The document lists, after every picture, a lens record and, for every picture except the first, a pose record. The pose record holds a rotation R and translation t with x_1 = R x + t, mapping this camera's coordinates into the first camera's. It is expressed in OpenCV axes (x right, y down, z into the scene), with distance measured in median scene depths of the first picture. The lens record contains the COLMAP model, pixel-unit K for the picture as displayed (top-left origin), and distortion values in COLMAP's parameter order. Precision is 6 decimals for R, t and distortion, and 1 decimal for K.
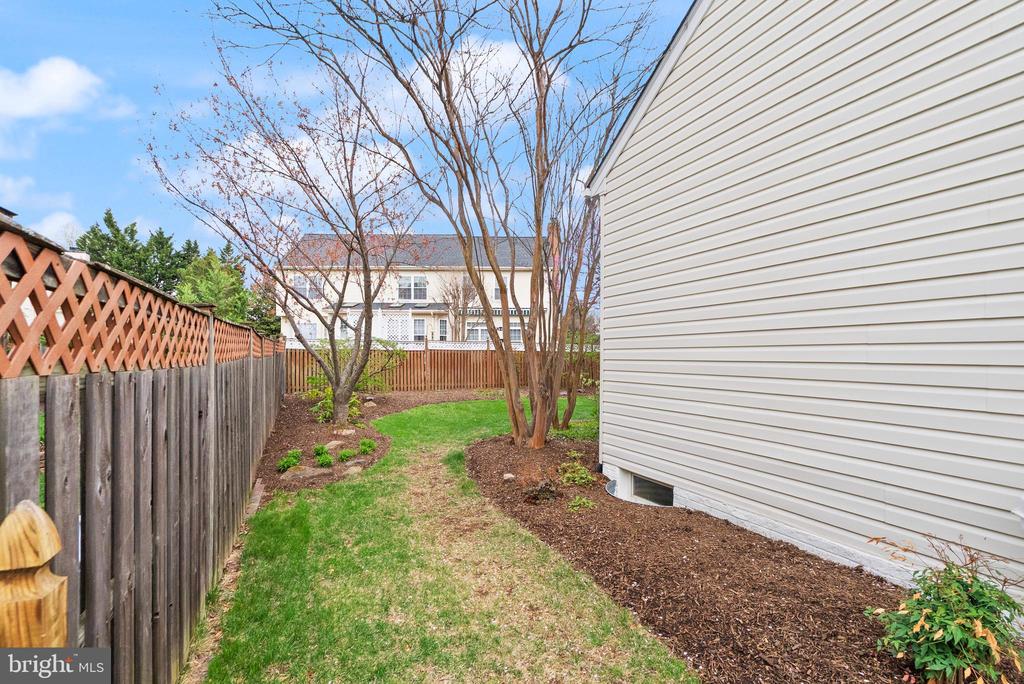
lens RADIAL K [[476.0, 0, 508.4], [0, 476.0, 337.8], [0, 0, 1]] dist [0.000837, 0.000733]
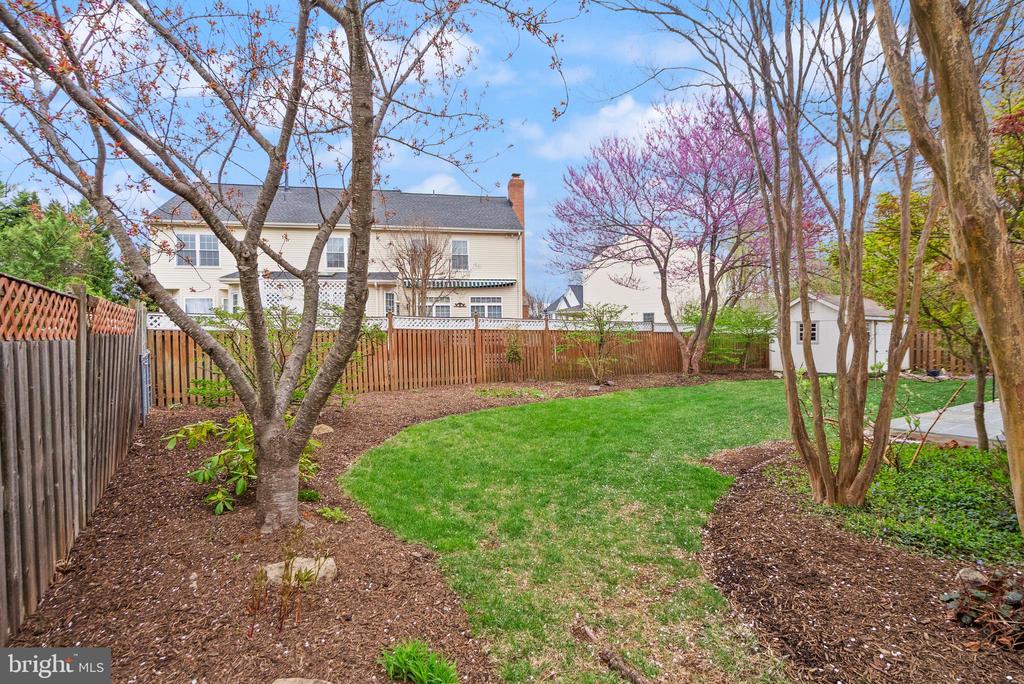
lens RADIAL K [[476.0, 0, 508.4], [0, 476.0, 337.8], [0, 0, 1]] dist [0.000837, 0.000733]
pose [[0.985565, -0.014091, 0.168709, -0.148024], [0.008285, 0.999351, 0.035068, 0.017378], [-0.169094, -0.033164, 0.985042, 0.380184]]
